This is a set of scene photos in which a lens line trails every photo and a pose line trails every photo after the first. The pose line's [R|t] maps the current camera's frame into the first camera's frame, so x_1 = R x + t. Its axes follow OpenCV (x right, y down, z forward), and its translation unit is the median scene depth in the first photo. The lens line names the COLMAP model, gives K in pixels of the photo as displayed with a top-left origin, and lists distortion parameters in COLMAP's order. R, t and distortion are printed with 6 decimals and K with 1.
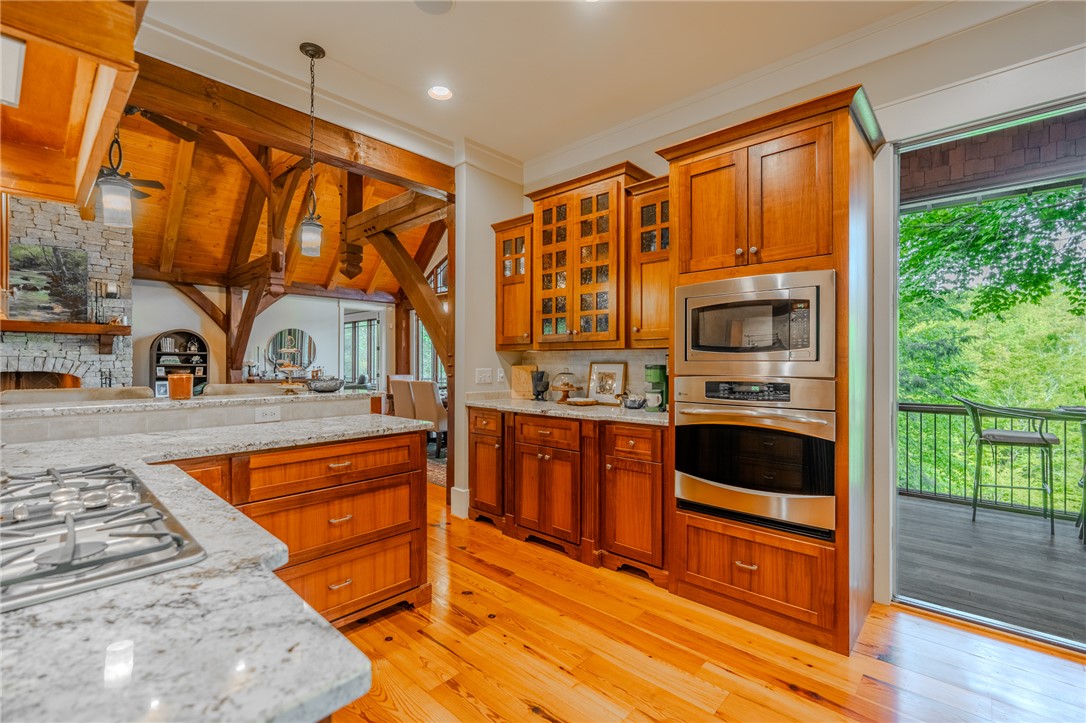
lens RADIAL K [[477.4, 0, 543.0], [0, 477.4, 361.5], [0, 0, 1]] dist [-0.003818, -0.000851]
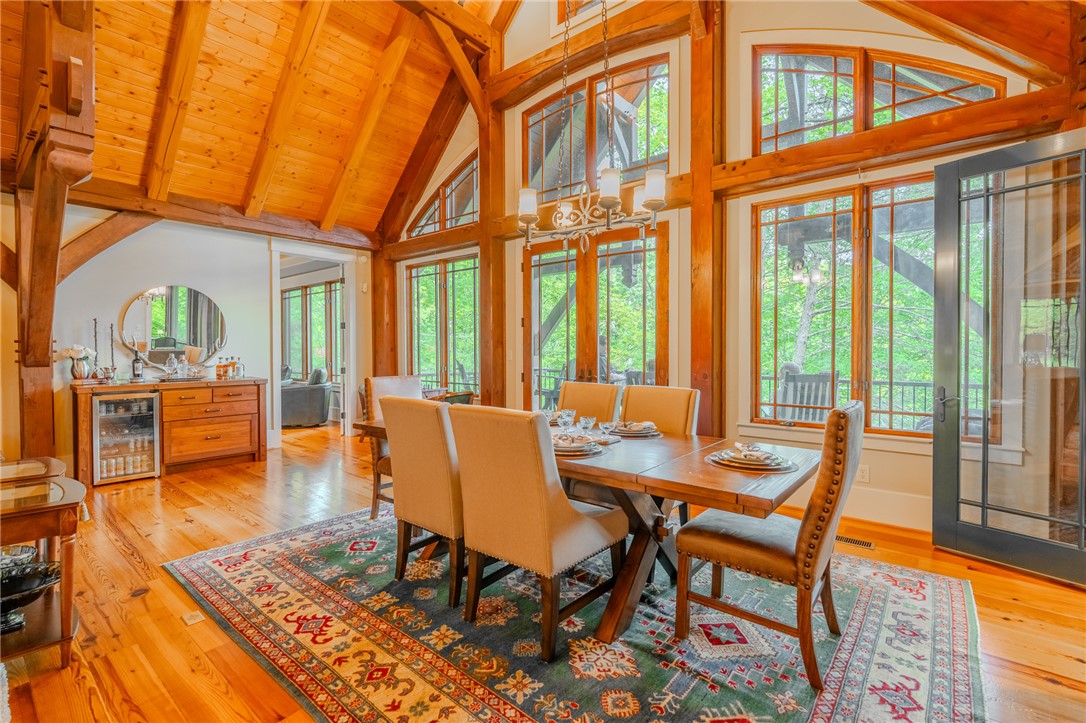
lens RADIAL K [[491.3, 0, 544.3], [0, 491.3, 356.8], [0, 0, 1]] dist [0.000647, -0.000133]
pose [[0.998426, -0.005023, 0.055863, -0.205833], [0.003900, 0.999789, 0.020192, -0.000114], [-0.055953, -0.019943, 0.998234, 0.595915]]
